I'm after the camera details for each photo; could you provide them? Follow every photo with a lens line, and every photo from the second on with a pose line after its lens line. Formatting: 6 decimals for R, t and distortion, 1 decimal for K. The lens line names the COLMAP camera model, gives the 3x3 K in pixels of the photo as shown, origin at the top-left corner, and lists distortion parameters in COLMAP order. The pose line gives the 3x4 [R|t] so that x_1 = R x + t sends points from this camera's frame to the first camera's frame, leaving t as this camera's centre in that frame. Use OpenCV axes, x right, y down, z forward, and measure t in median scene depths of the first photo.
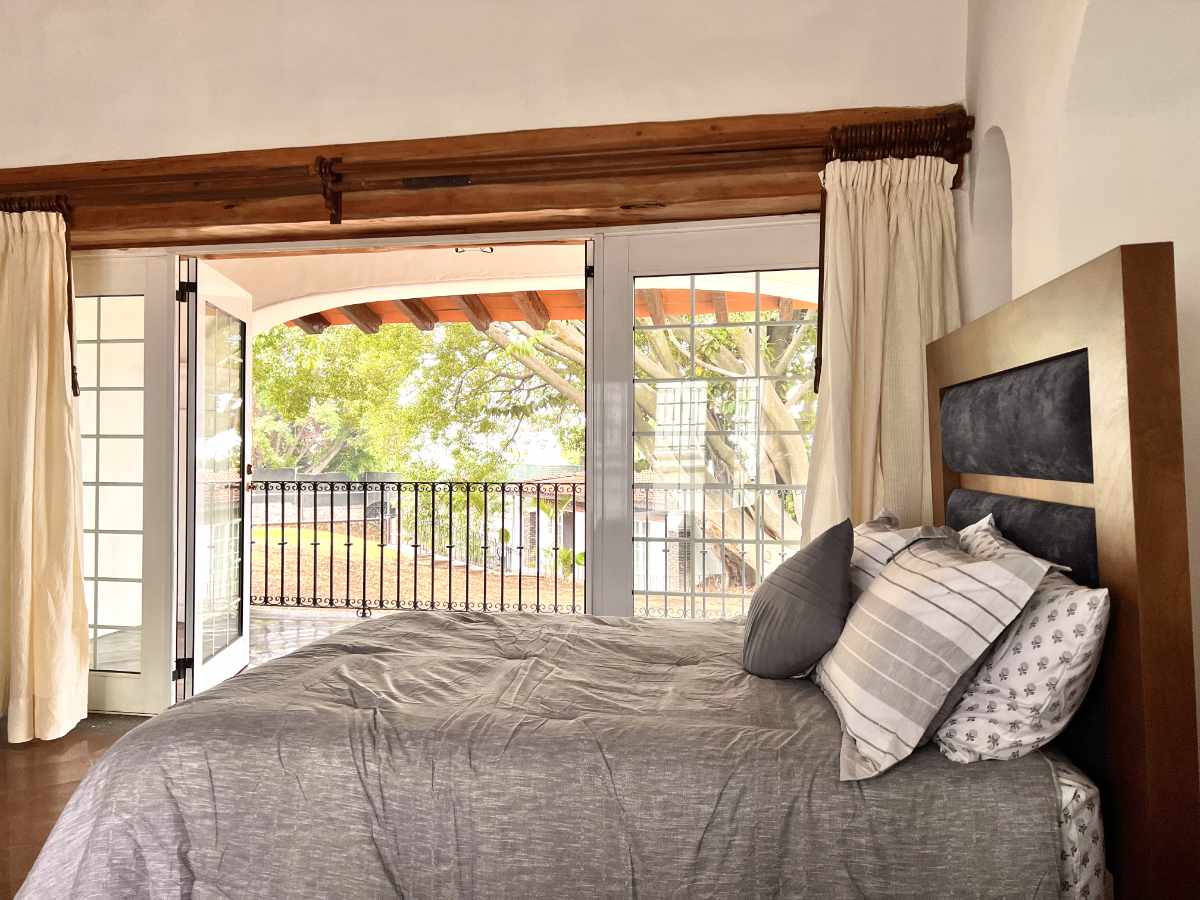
lens RADIAL K [[906.4, 0, 600.3], [0, 906.4, 448.8], [0, 0, 1]] dist [0.034767, -0.021320]
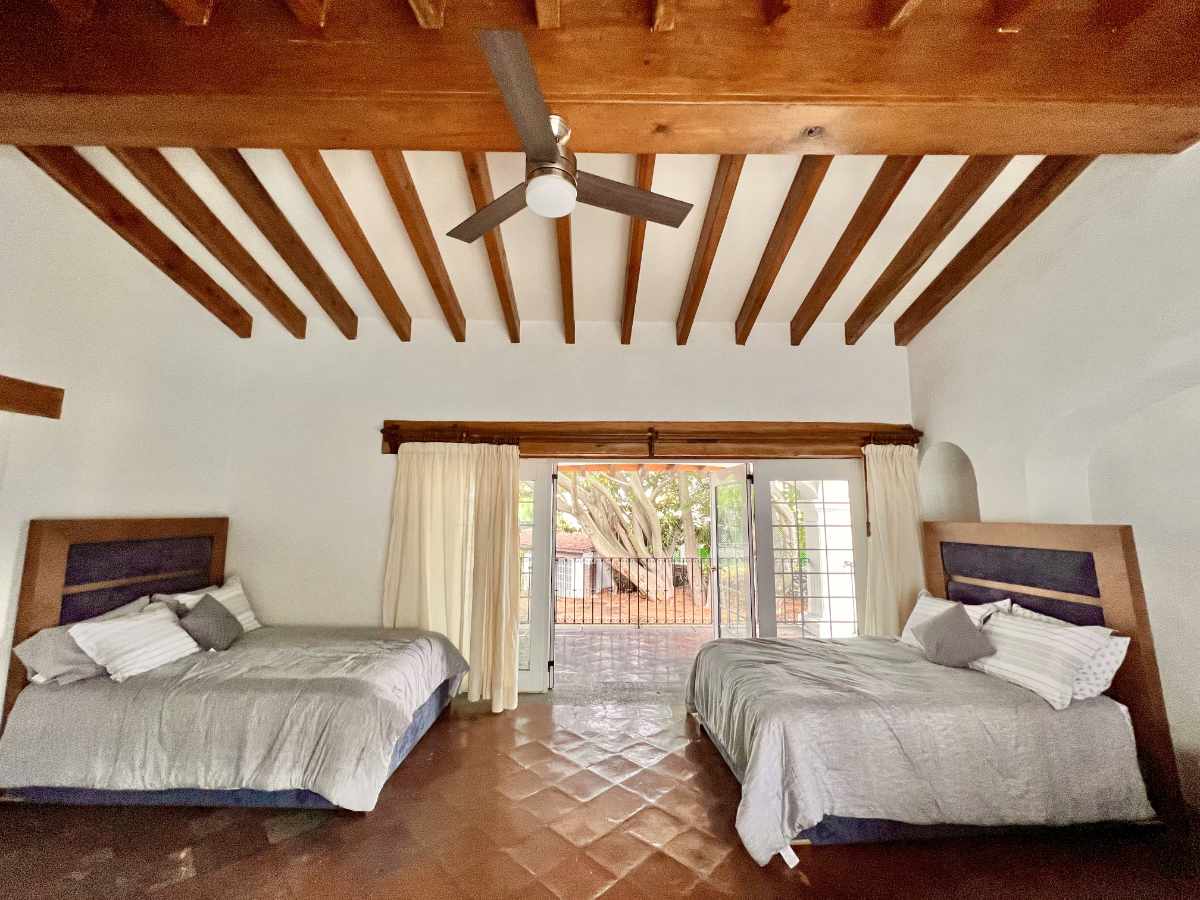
lens RADIAL K [[484.5, 0, 601.7], [0, 484.5, 449.7], [0, 0, 1]] dist [0.001174, 0.000076]
pose [[0.979292, 0.030592, 0.200126, -1.405905], [-0.004785, 0.991739, -0.128185, -0.236483], [-0.202395, 0.124573, 0.971349, -0.289853]]
